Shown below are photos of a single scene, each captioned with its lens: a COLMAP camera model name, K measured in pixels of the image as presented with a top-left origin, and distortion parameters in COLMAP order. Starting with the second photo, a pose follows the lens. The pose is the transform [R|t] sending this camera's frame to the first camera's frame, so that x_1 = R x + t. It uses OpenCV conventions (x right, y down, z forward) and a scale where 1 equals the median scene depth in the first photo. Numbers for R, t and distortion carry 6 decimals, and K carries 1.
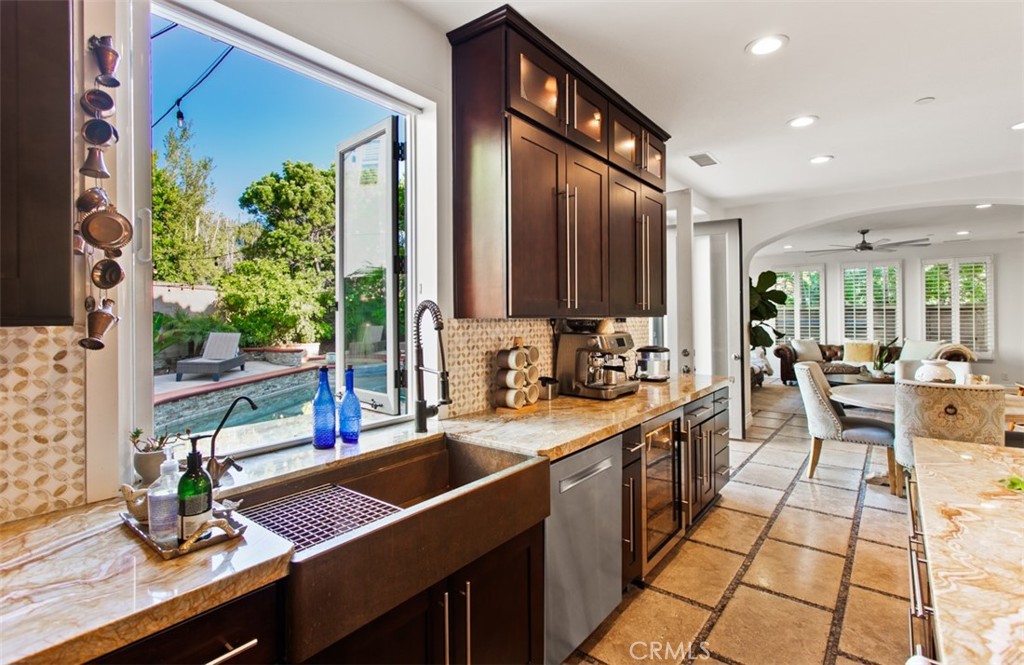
lens RADIAL K [[505.4, 0, 506.6], [0, 505.4, 307.5], [0, 0, 1]] dist [0.000111, 0.004507]
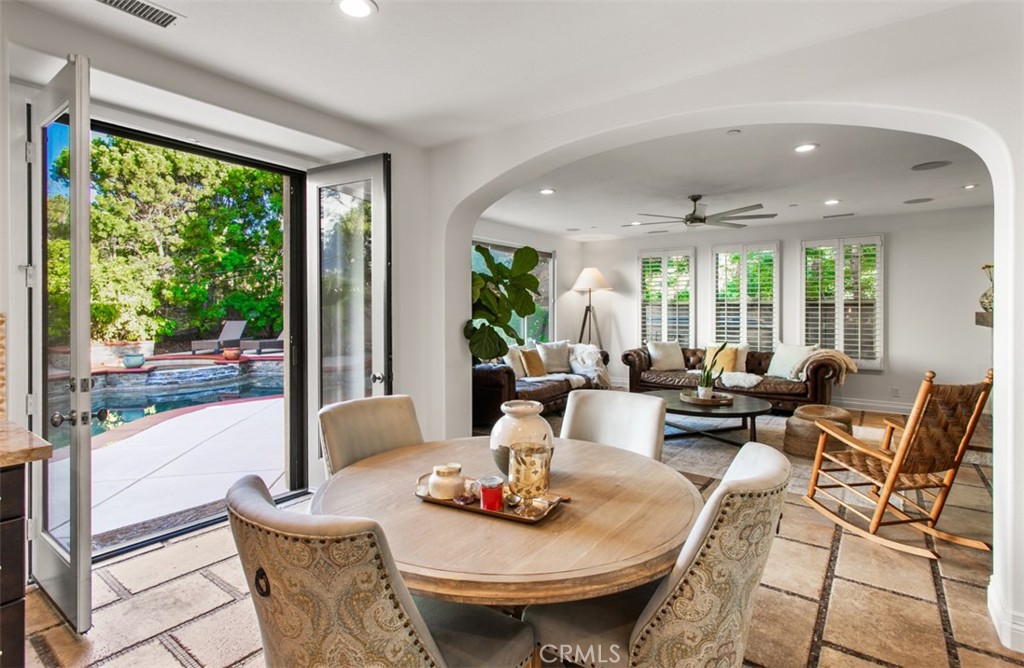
lens RADIAL K [[505.4, 0, 514.6], [0, 505.4, 312.2], [0, 0, 1]] dist [0.000111, 0.004507]
pose [[0.999777, 0.005920, 0.020268, 0.340403], [-0.006329, 0.999776, 0.020174, 0.002307], [-0.020144, -0.020298, 0.999591, 0.212292]]
